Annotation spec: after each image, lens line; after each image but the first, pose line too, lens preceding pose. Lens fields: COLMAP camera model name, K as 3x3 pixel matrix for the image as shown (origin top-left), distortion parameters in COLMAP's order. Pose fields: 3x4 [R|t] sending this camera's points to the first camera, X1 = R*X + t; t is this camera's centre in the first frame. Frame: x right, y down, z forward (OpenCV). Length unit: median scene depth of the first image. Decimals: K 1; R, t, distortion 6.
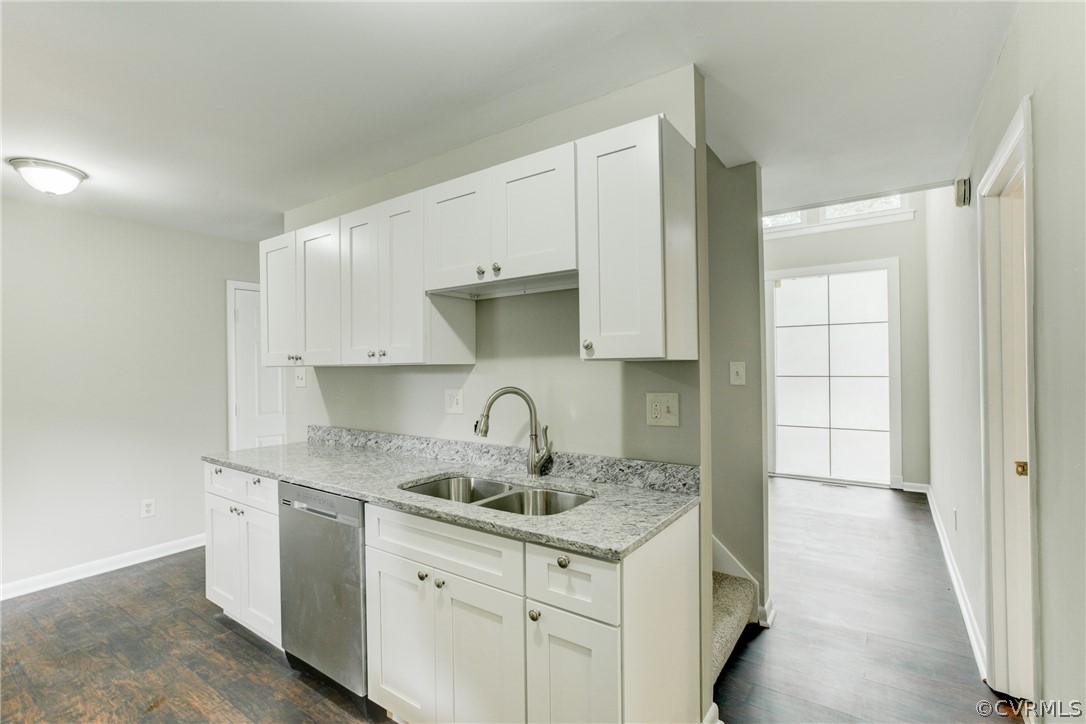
lens RADIAL K [[497.1, 0, 540.4], [0, 497.1, 366.6], [0, 0, 1]] dist [-0.024286, 0.017364]
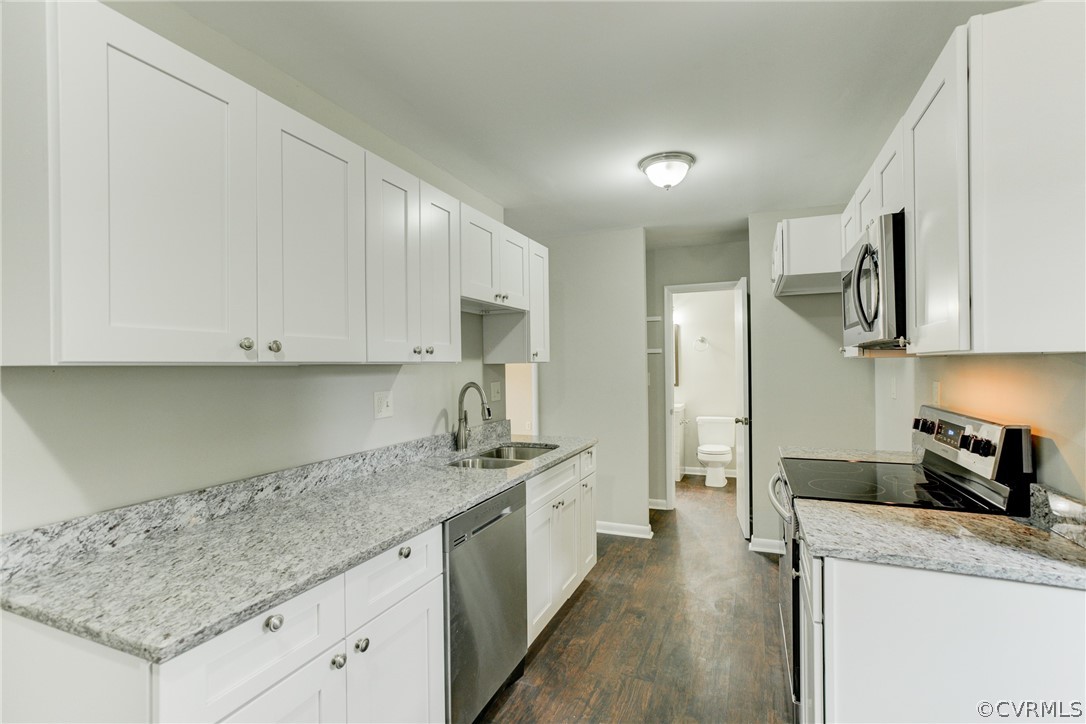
lens RADIAL K [[497.1, 0, 540.8], [0, 497.1, 365.2], [0, 0, 1]] dist [-0.024286, 0.017364]
pose [[-0.209395, 0.015442, 0.977709, -1.279684], [0.016889, 0.999783, -0.012174, 0.014738], [-0.977685, 0.013964, -0.209611, 1.021470]]
